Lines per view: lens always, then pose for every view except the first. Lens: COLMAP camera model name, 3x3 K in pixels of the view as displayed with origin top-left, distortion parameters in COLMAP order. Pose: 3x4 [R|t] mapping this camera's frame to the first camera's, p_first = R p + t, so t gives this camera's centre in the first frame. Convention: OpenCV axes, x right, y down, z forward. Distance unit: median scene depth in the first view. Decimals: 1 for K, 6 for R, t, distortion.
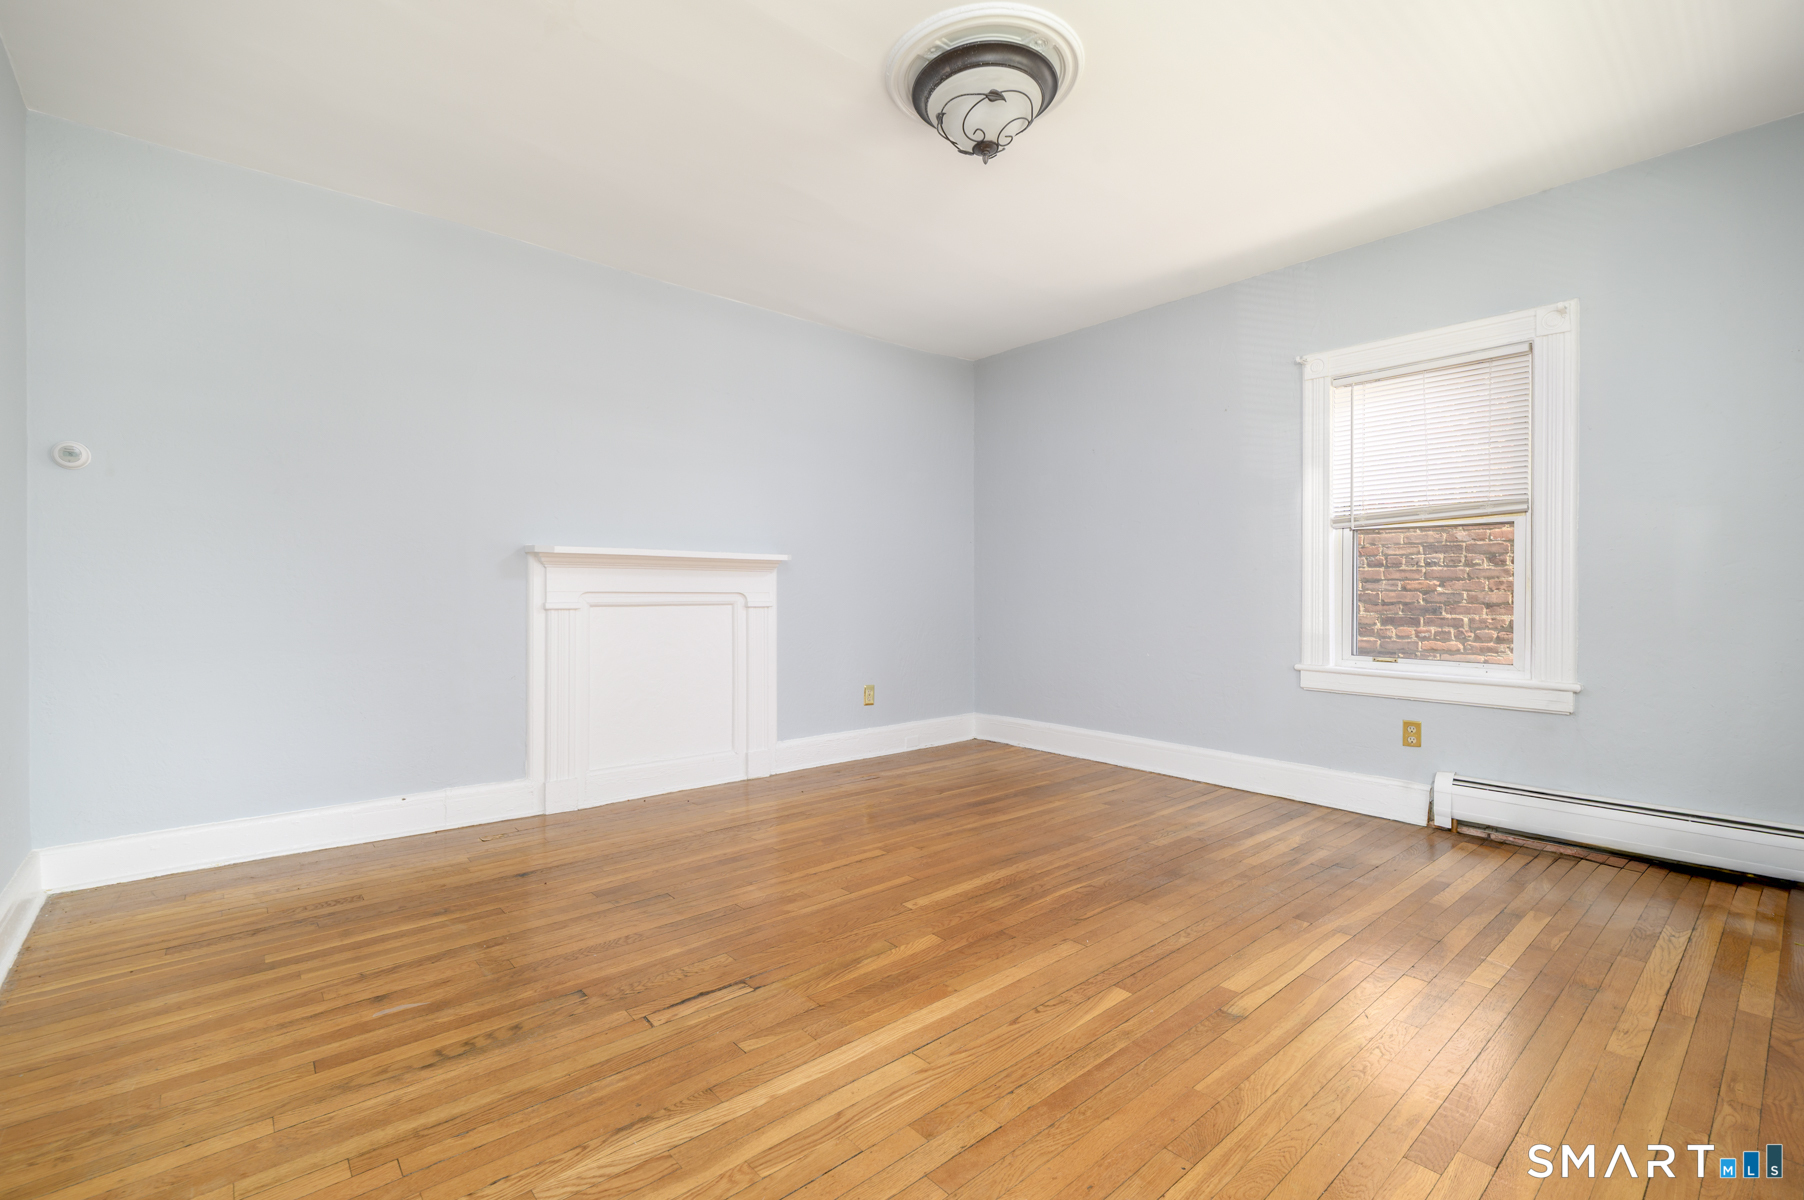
lens RADIAL K [[791.1, 0, 901.8], [0, 791.1, 600.5], [0, 0, 1]] dist [0.000696, 0.000141]
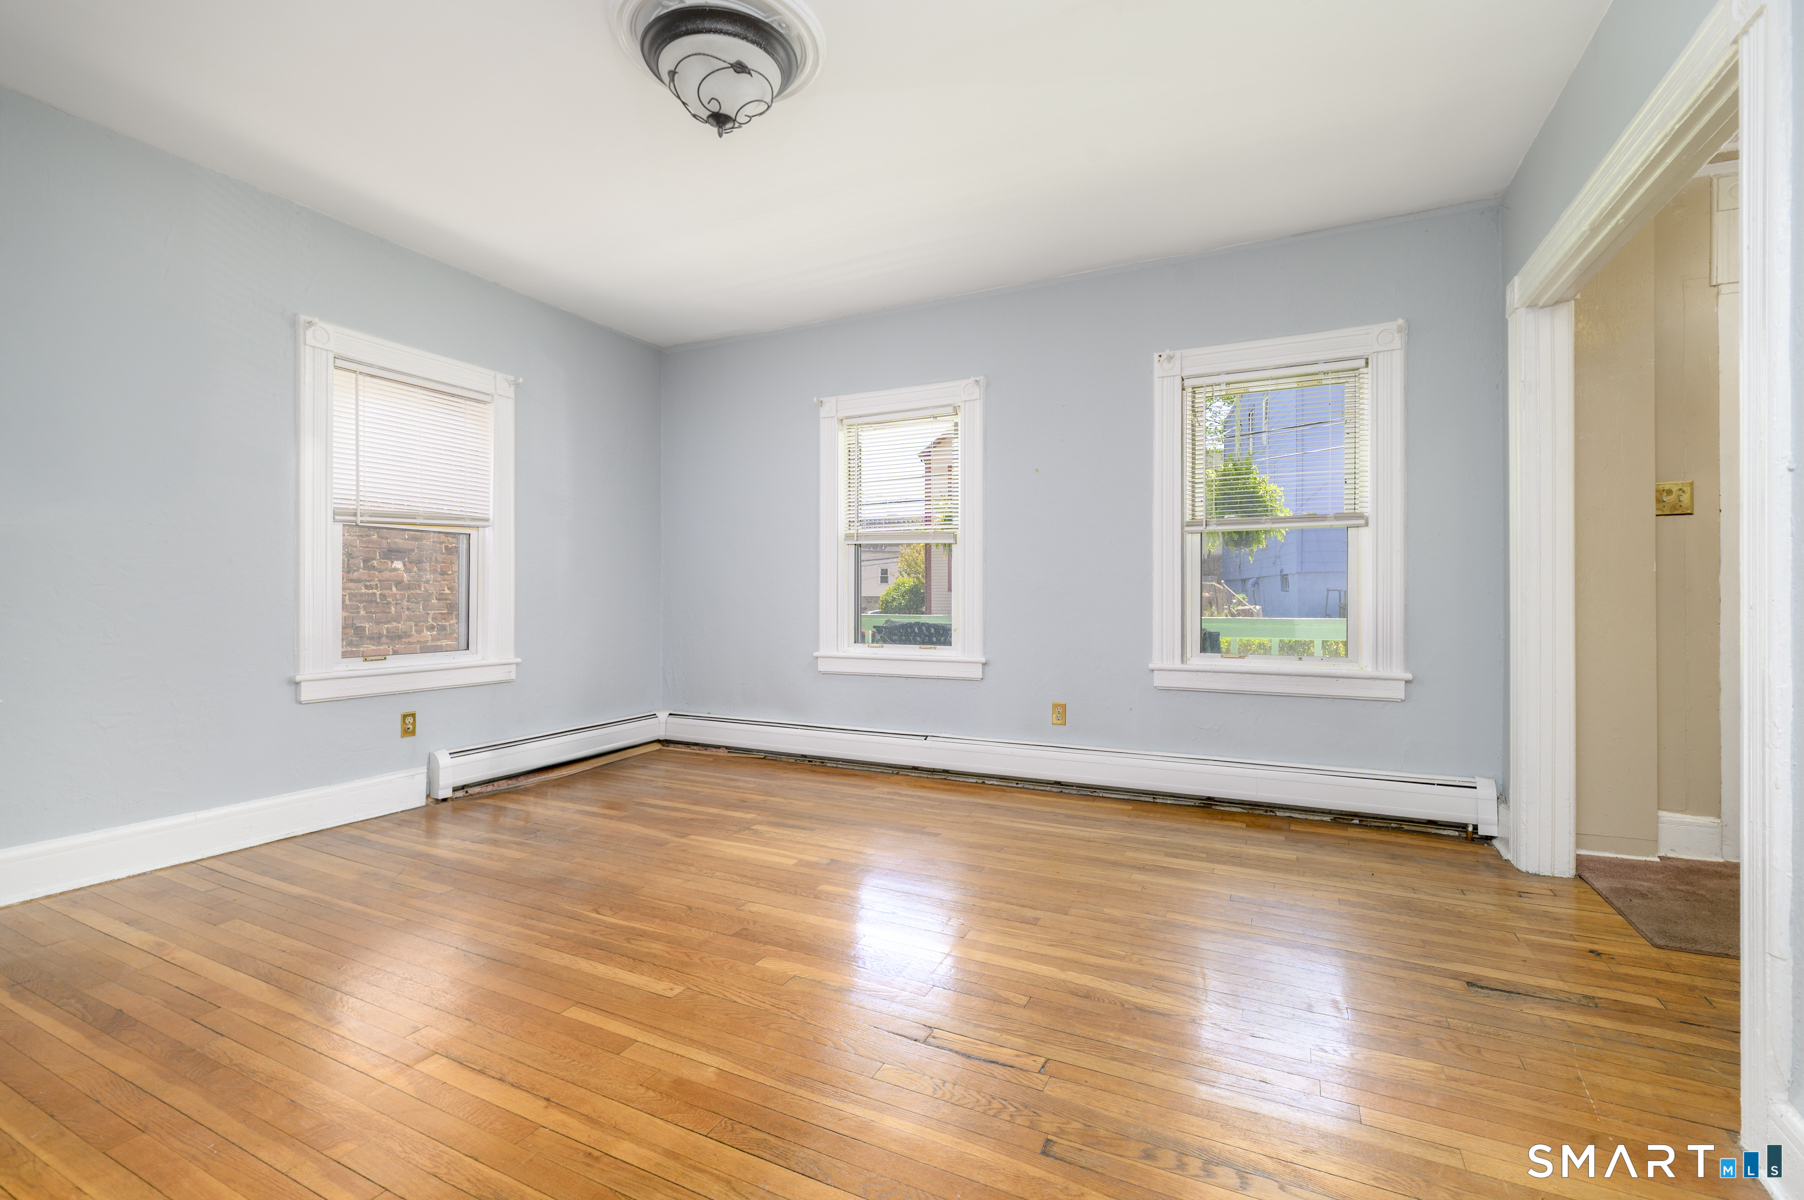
lens RADIAL K [[791.1, 0, 894.4], [0, 791.1, 594.2], [0, 0, 1]] dist [0.000696, 0.000141]
pose [[-0.381158, -0.005361, 0.924494, -0.739123], [0.007269, 0.999935, 0.008795, -0.013006], [-0.924481, 0.010072, -0.381094, 1.014890]]
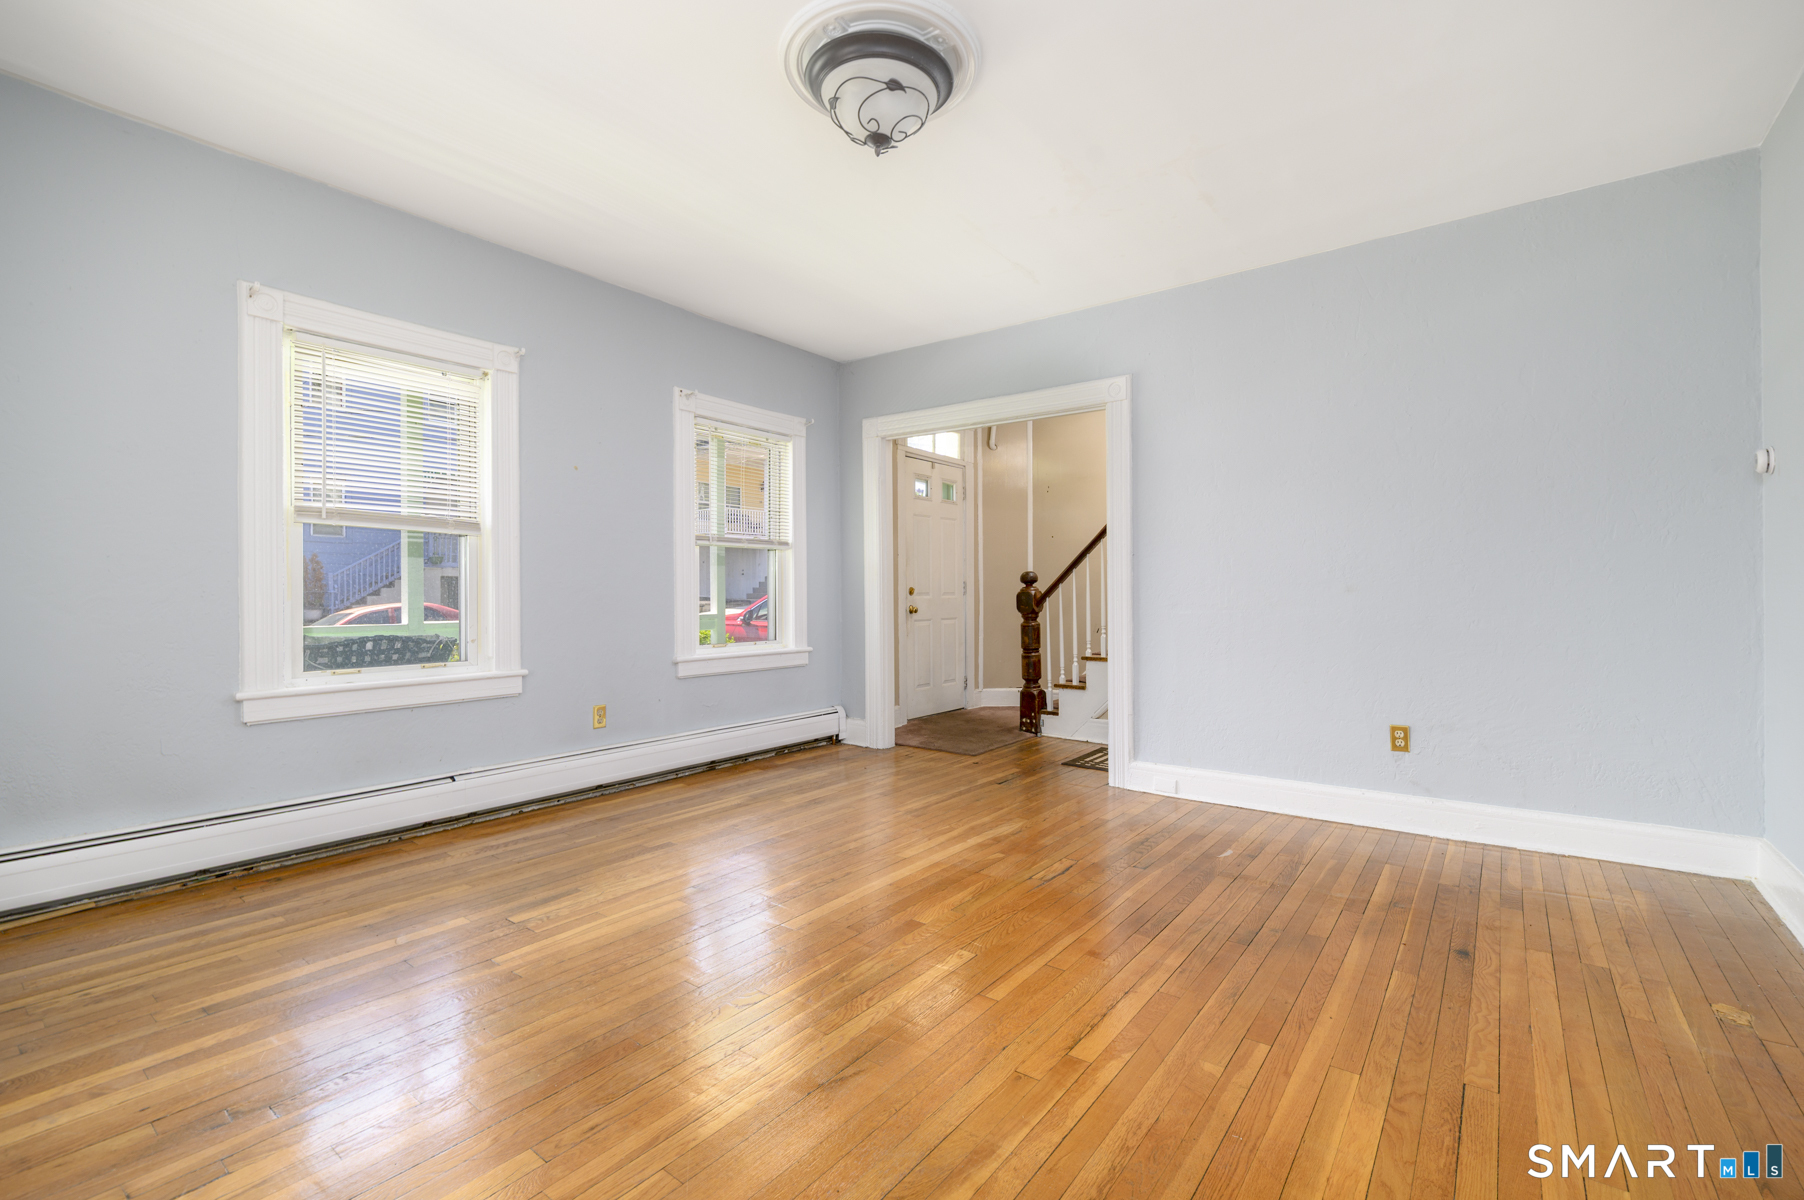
lens RADIAL K [[791.1, 0, 893.6], [0, 791.1, 593.2], [0, 0, 1]] dist [0.000696, 0.000141]
pose [[-0.981143, -0.002146, -0.193274, 0.238638], [-0.003394, 0.999975, 0.006128, -0.015736], [0.193256, 0.006669, -0.981126, 1.705019]]
